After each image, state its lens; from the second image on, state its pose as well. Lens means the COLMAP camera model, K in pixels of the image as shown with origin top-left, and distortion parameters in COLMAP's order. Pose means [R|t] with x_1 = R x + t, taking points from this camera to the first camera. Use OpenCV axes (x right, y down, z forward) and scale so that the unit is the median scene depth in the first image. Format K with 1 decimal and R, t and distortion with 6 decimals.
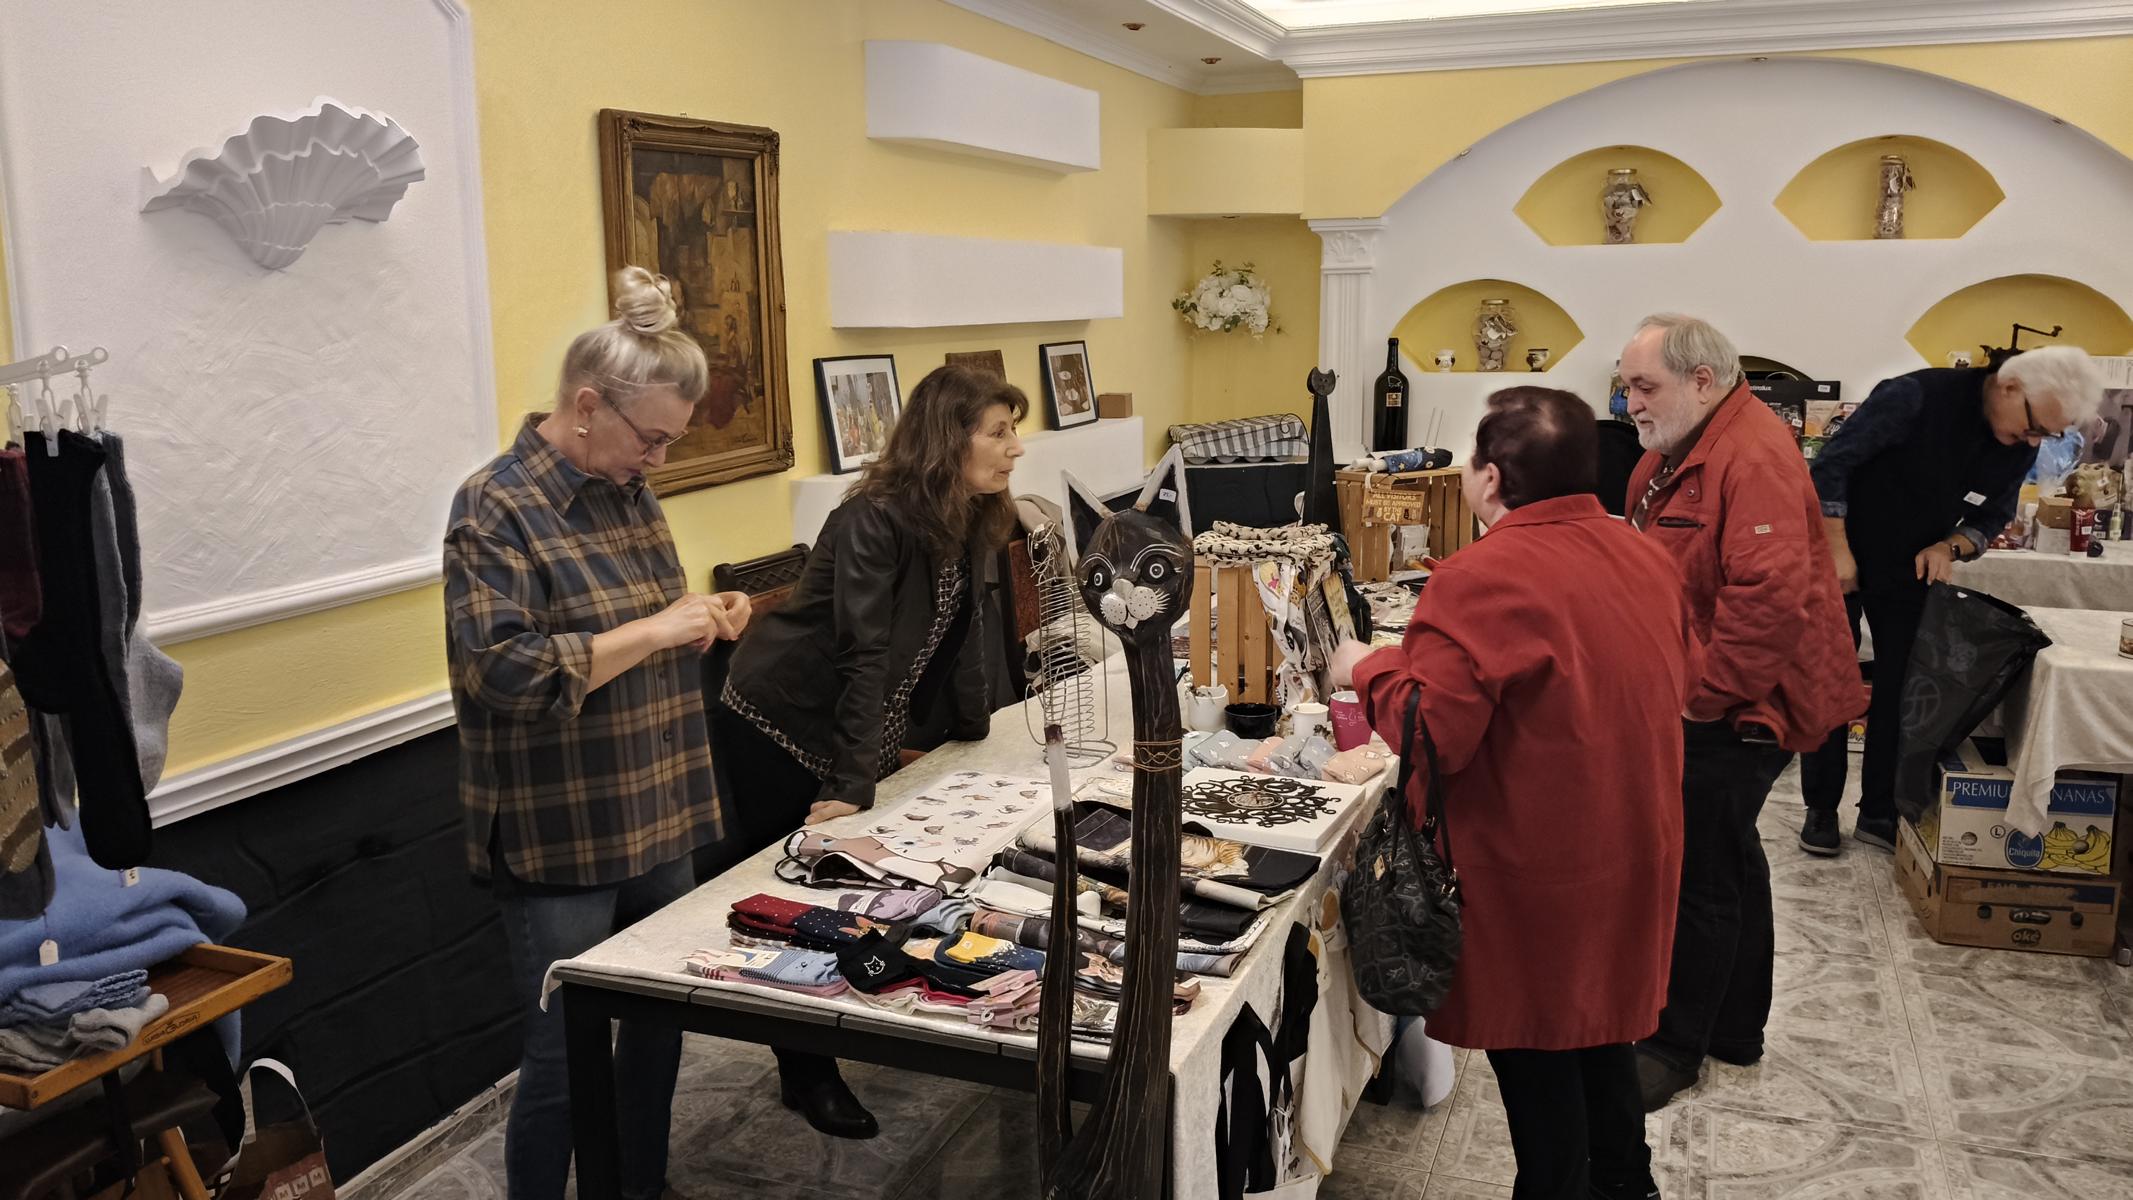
lens RADIAL K [[1699.4, 0, 1066.5], [0, 1699.4, 600.0], [0, 0, 1]] dist [0.008610, 0.002027]
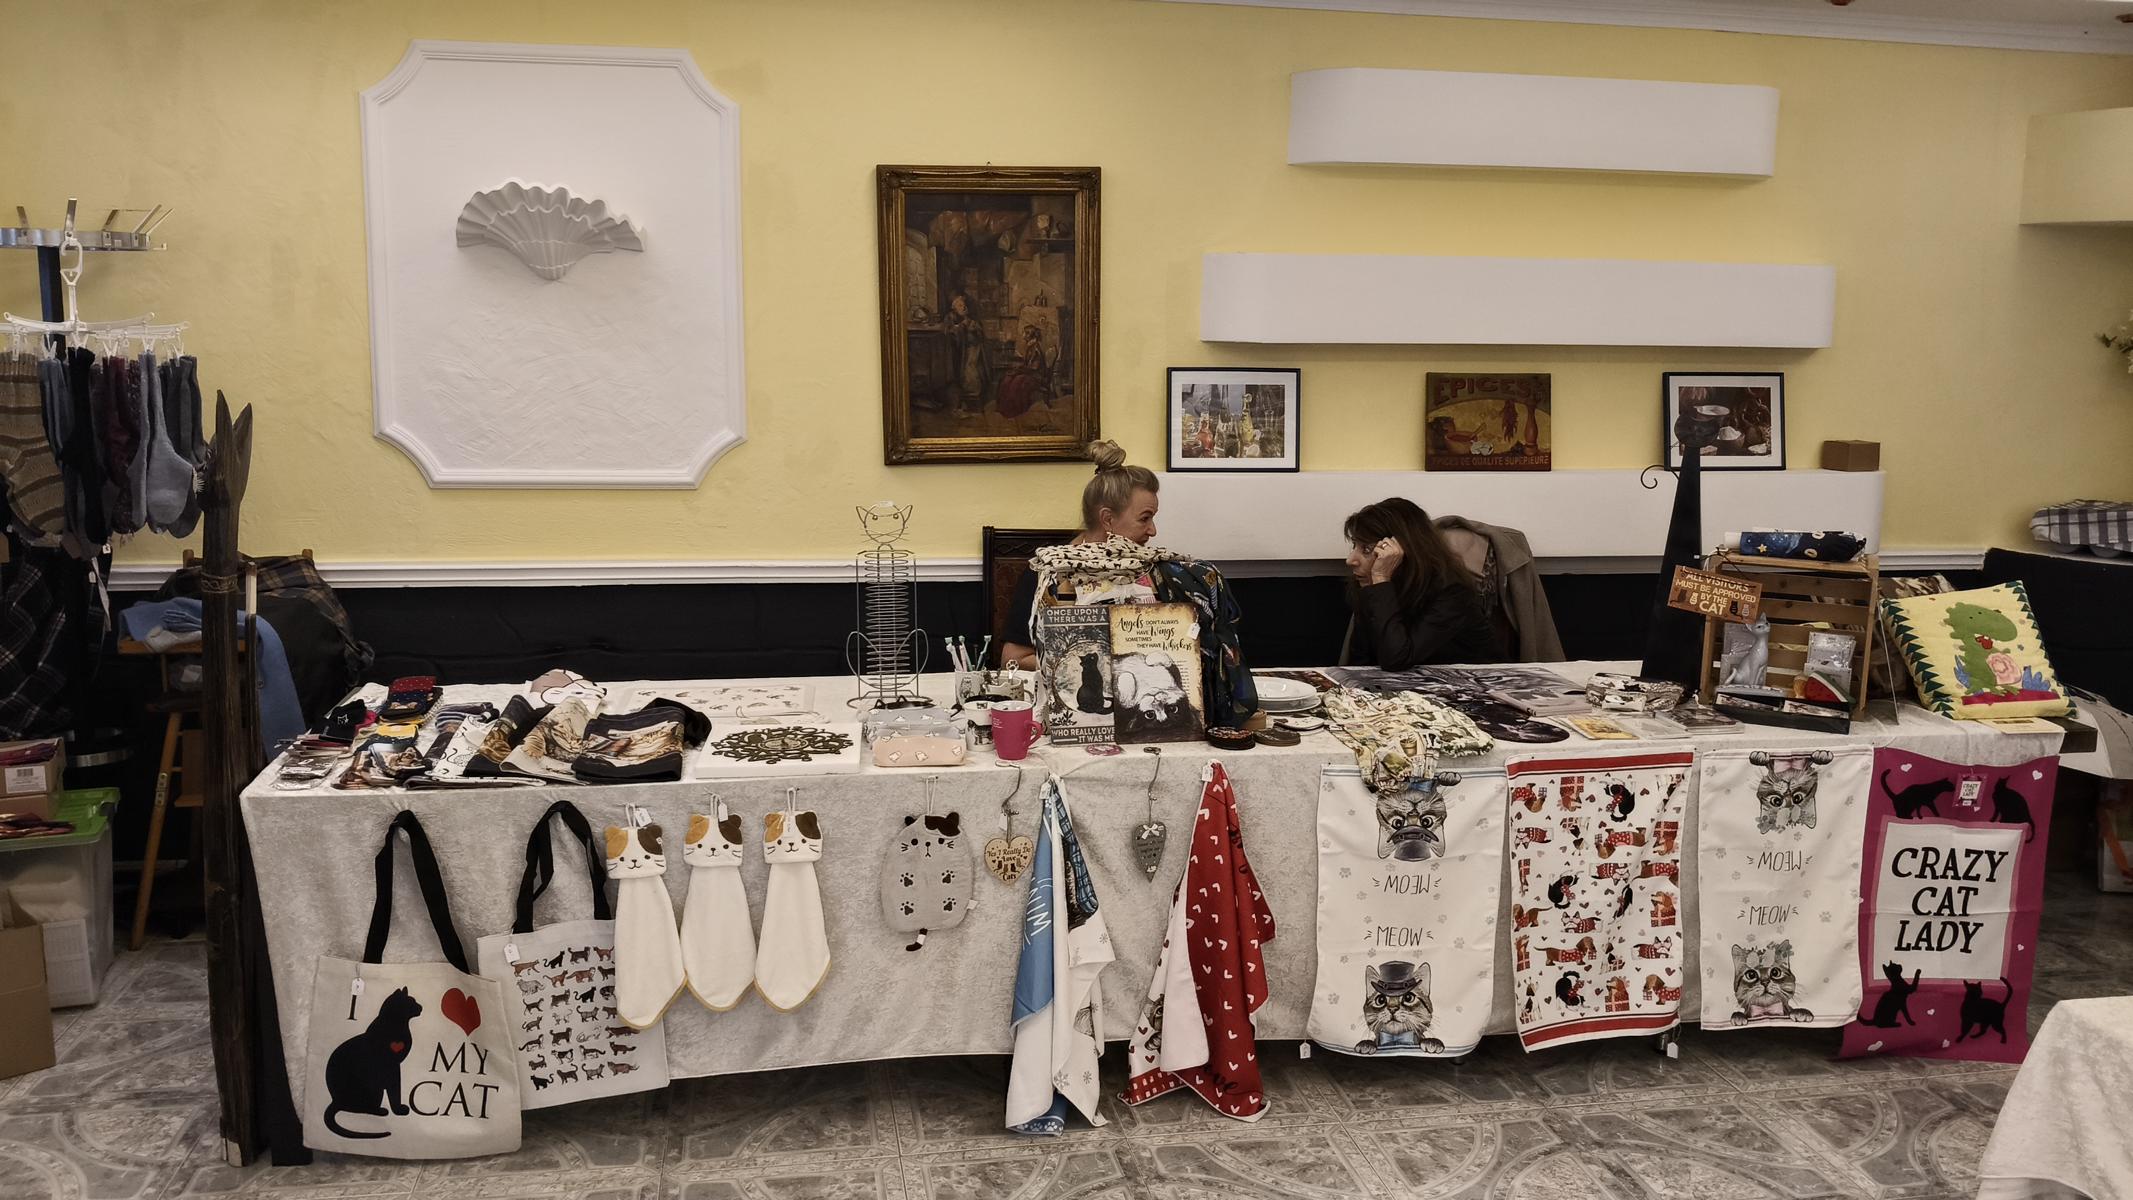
lens RADIAL K [[1627.5, 0, 1065.4], [0, 1627.5, 635.2], [0, 0, 1]] dist [0.114381, -0.194247]
pose [[0.511272, 0.188656, -0.838457, 0.846265], [-0.175608, 0.977958, 0.112962, -0.086579], [0.841287, 0.089485, 0.533132, 0.412471]]
